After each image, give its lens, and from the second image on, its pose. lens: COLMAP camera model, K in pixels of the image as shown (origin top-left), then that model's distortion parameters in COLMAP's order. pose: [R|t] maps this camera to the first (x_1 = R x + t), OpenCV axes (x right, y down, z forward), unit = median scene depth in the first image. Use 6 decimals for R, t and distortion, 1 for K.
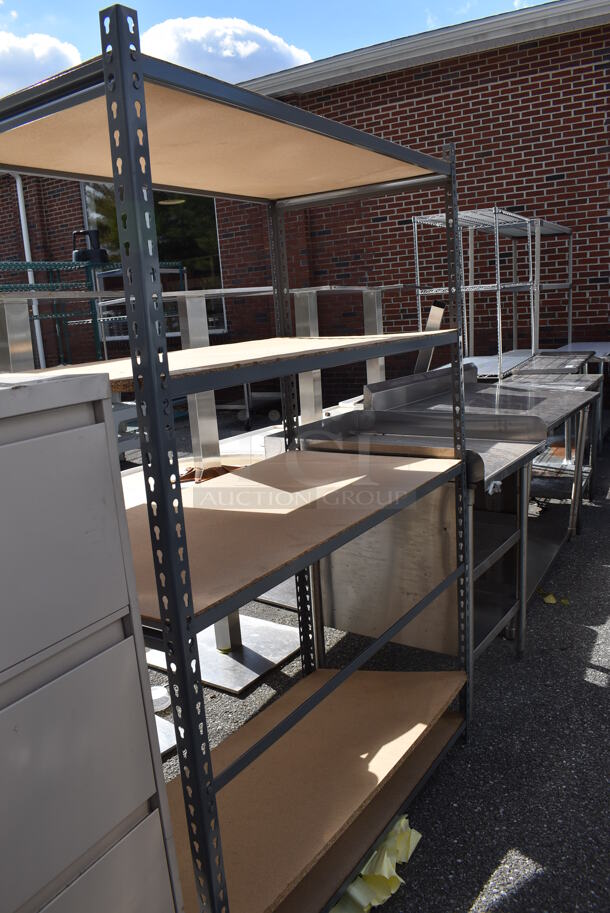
lens RADIAL K [[712.1, 0, 305.0], [0, 712.1, 456.5], [0, 0, 1]] dist [-0.100815, 0.017640]
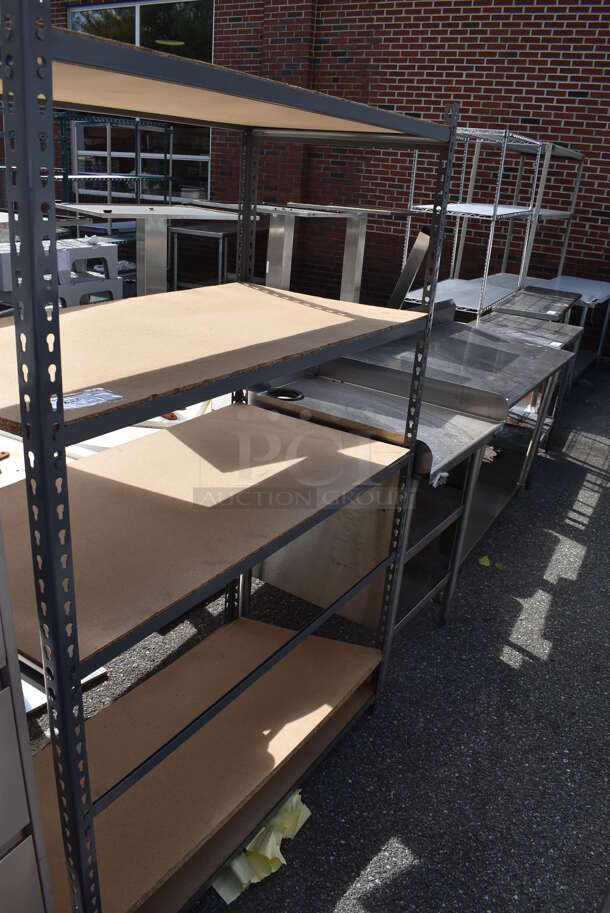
lens RADIAL K [[710.3, 0, 306.4], [0, 710.3, 463.8], [0, 0, 1]] dist [-0.100200, 0.018169]
pose [[0.989986, 0.127727, 0.060119, 0.020887], [-0.136833, 0.972948, 0.186144, -0.099839], [-0.034718, -0.192506, 0.980681, 0.050915]]
